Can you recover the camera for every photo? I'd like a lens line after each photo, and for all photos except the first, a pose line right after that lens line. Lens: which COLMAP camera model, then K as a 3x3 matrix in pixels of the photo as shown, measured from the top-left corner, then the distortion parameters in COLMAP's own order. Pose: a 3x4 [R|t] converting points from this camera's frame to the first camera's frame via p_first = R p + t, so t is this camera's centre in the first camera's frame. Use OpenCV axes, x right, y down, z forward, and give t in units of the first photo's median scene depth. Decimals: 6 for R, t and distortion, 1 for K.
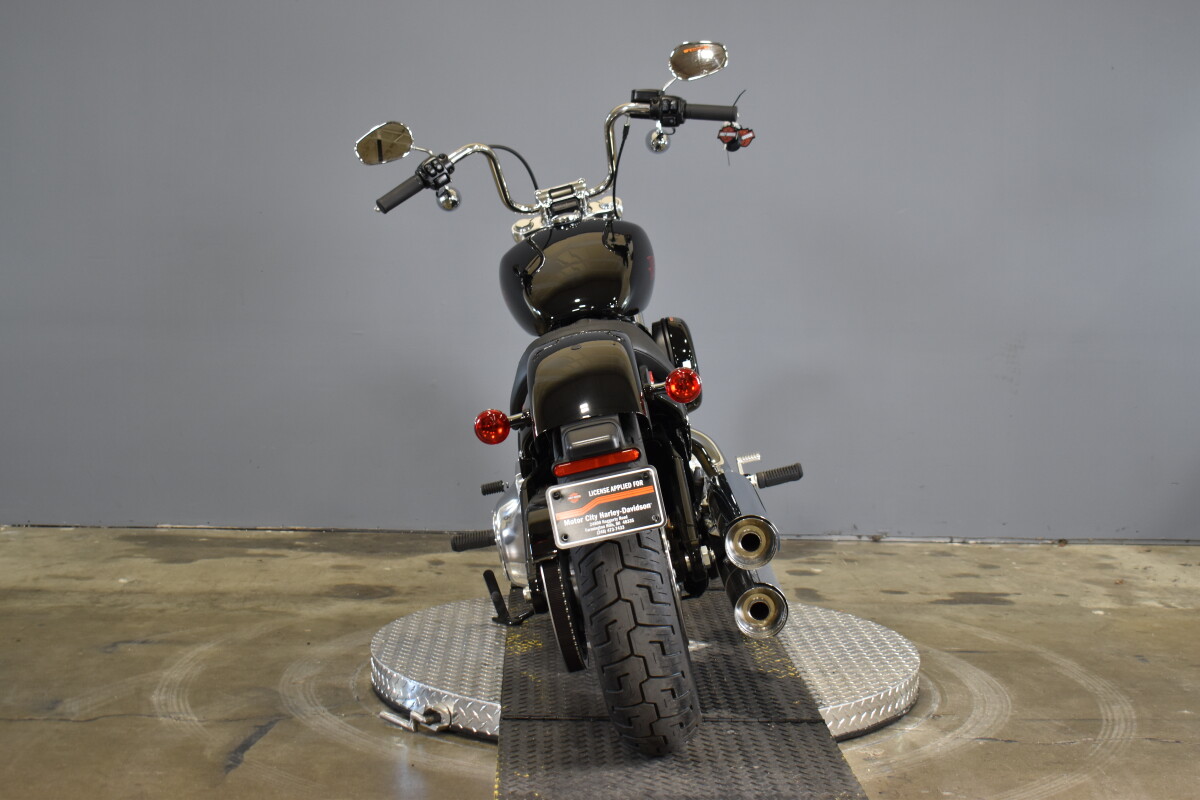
lens RADIAL K [[1836.0, 0, 600.0], [0, 1836.0, 400.0], [0, 0, 1]] dist [-0.002706, -0.023001]
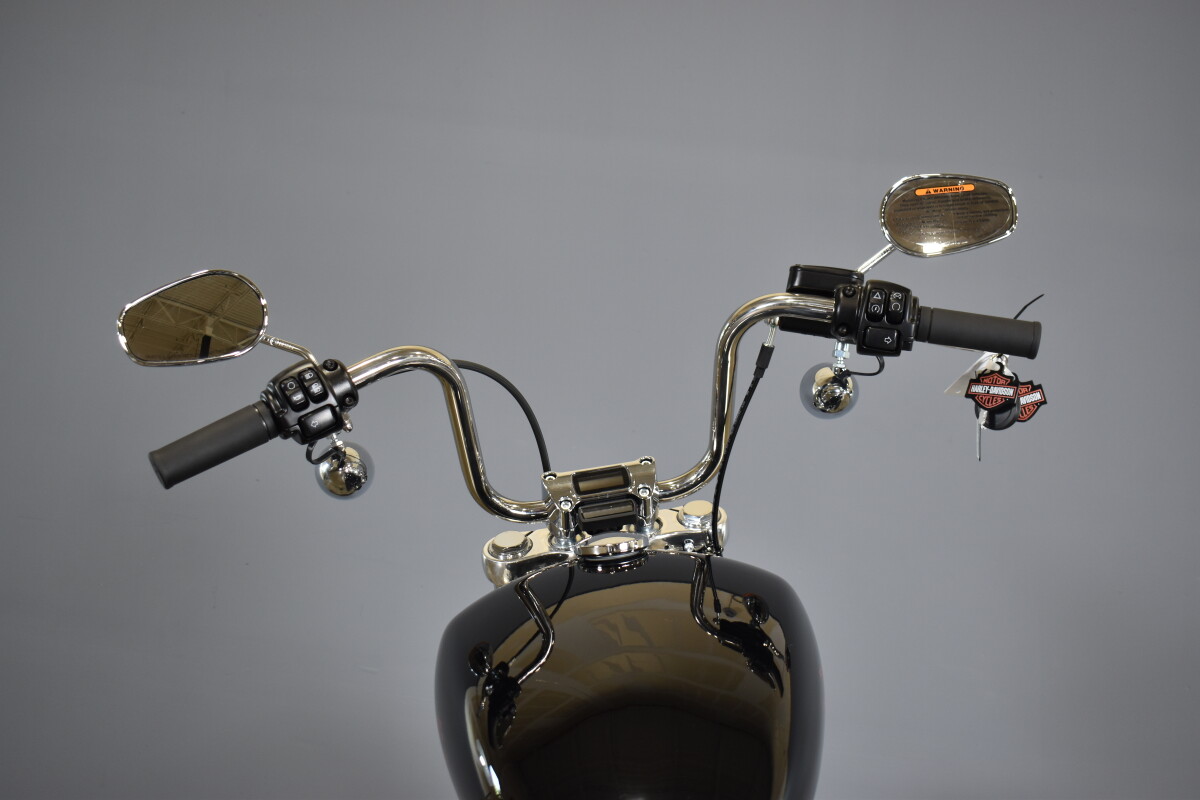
lens RADIAL K [[1350.2, 0, 600.0], [0, 1350.2, 400.0], [0, 0, 1]] dist [-0.000260, 0.000041]
pose [[0.994522, 0.104055, 0.009909, -0.032451], [-0.100753, 0.979551, -0.174153, -0.091236], [-0.027828, 0.172201, 0.984669, 0.816070]]
